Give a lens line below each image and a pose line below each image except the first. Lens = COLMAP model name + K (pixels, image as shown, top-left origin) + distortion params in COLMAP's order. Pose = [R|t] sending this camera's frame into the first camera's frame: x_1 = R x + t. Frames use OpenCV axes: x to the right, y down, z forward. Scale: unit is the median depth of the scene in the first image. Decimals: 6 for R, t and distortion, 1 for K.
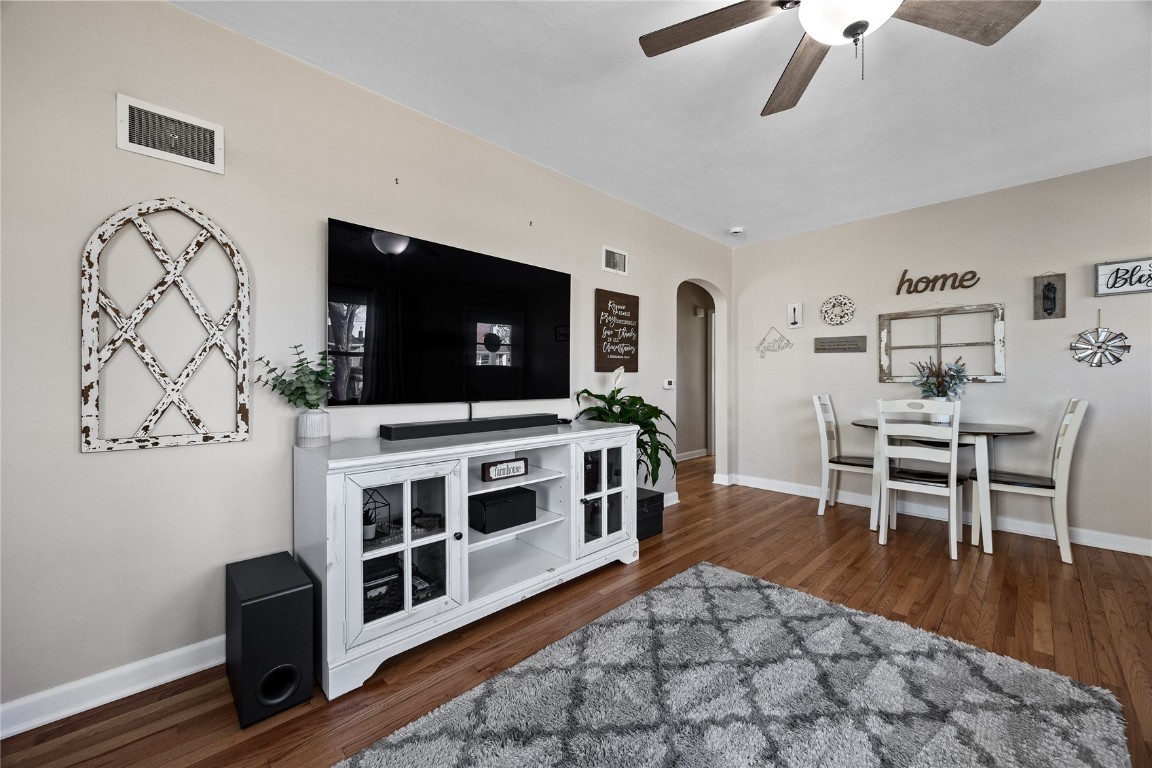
lens RADIAL K [[438.9, 0, 577.3], [0, 438.9, 382.1], [0, 0, 1]] dist [-0.001012, 0.000144]
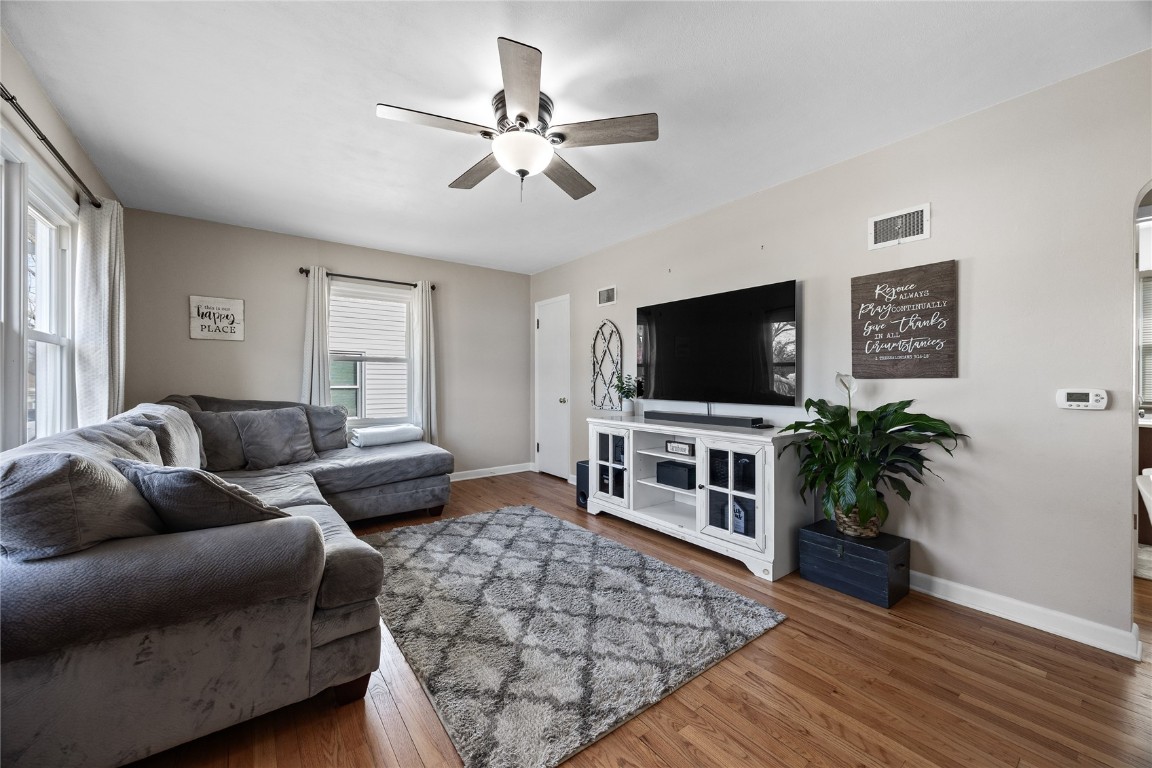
lens RADIAL K [[438.9, 0, 577.3], [0, 438.9, 382.1], [0, 0, 1]] dist [-0.001012, 0.000144]
pose [[-0.118900, 0.002810, -0.992902, 0.991248], [-0.005487, 0.999979, 0.003487, -0.018122], [0.992891, 0.005862, -0.118883, 0.623917]]
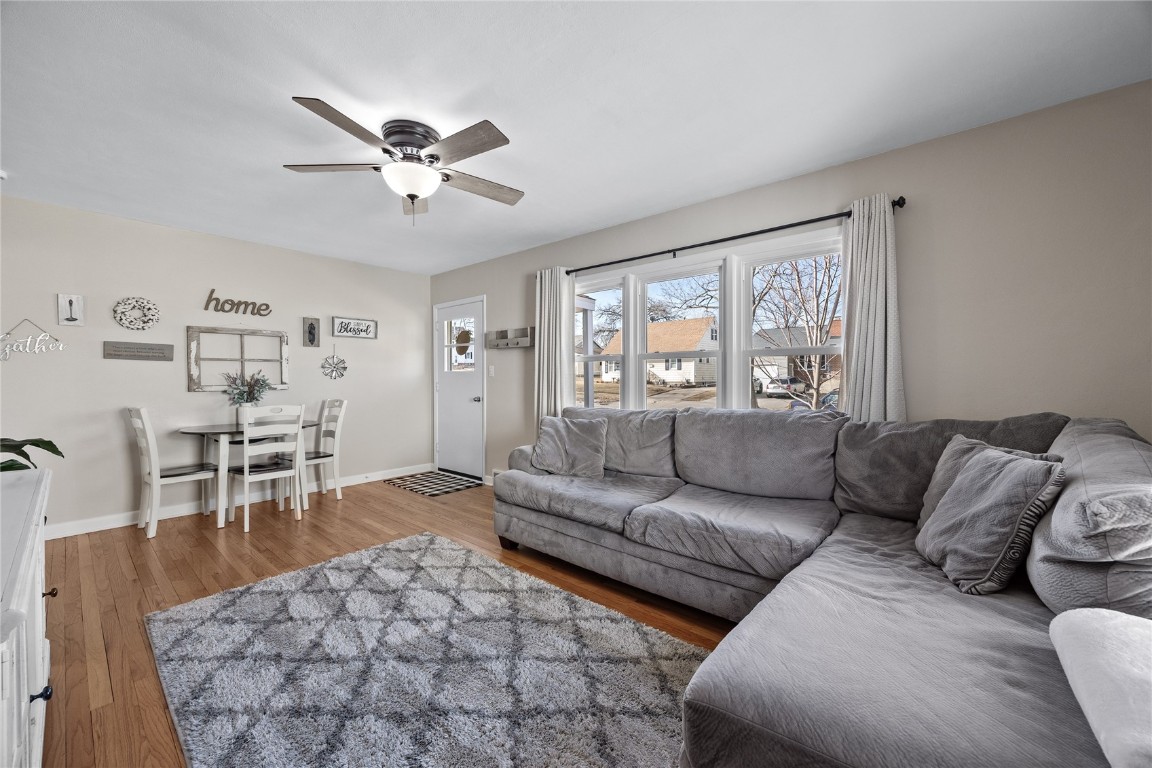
lens RADIAL K [[443.8, 0, 574.9], [0, 443.8, 385.1], [0, 0, 1]] dist [0.001485, 0.000217]
pose [[-0.078761, -0.013727, 0.996799, -0.537051], [0.007244, 0.999871, 0.014341, -0.028681], [-0.996867, 0.008351, -0.078652, 0.221286]]
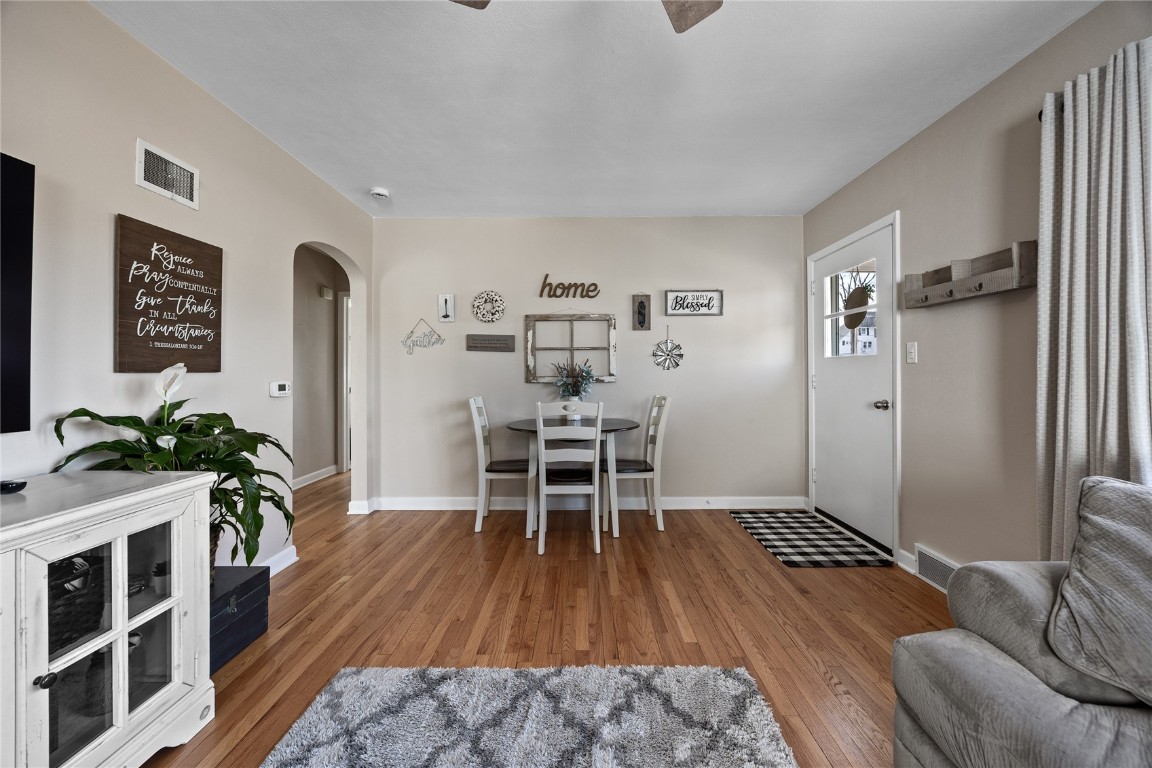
lens RADIAL K [[445.8, 0, 573.9], [0, 445.8, 371.3], [0, 0, 1]] dist [-0.003450, -0.000420]
pose [[0.706907, 0.003386, 0.707298, 0.057126], [0.004960, 0.999940, -0.009745, -0.018238], [-0.707289, 0.010397, 0.706848, 0.255911]]
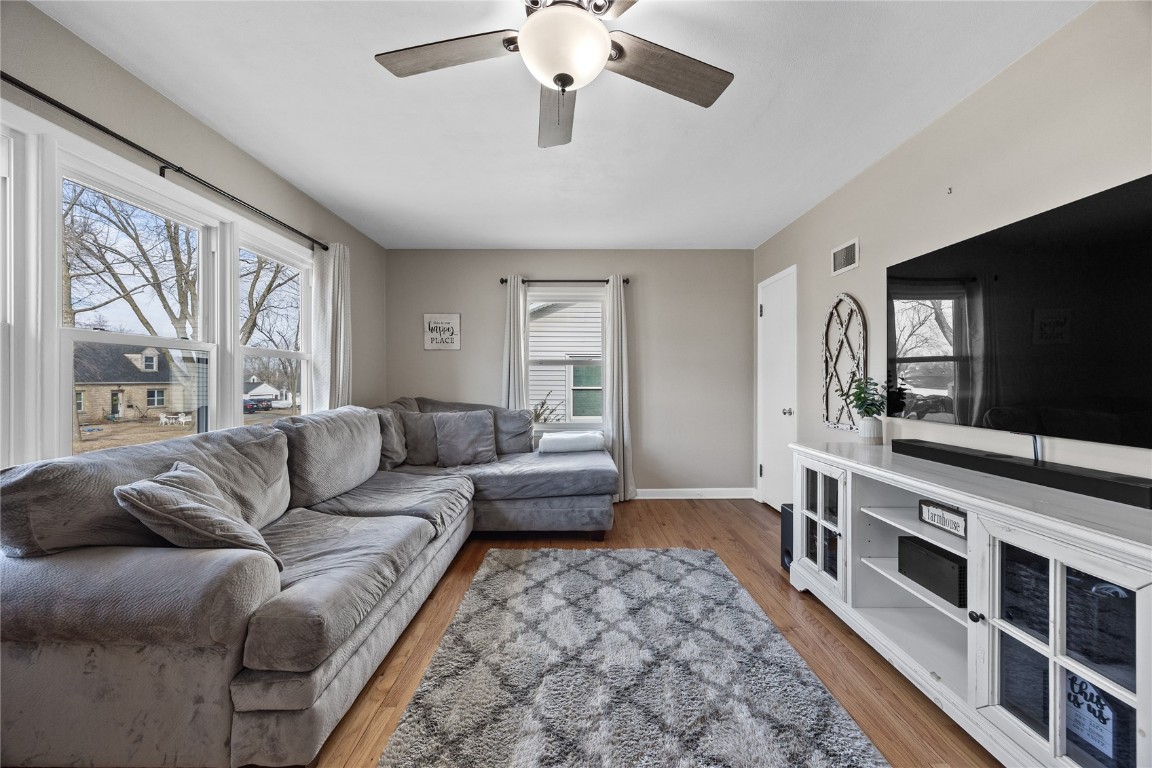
lens RADIAL K [[438.9, 0, 577.3], [0, 438.9, 382.1], [0, 0, 1]] dist [-0.001012, 0.000144]
pose [[-0.689233, 0.004095, -0.724528, 0.622242], [-0.002175, 0.999968, 0.007720, -0.033432], [0.724536, 0.006897, -0.689202, 0.790706]]
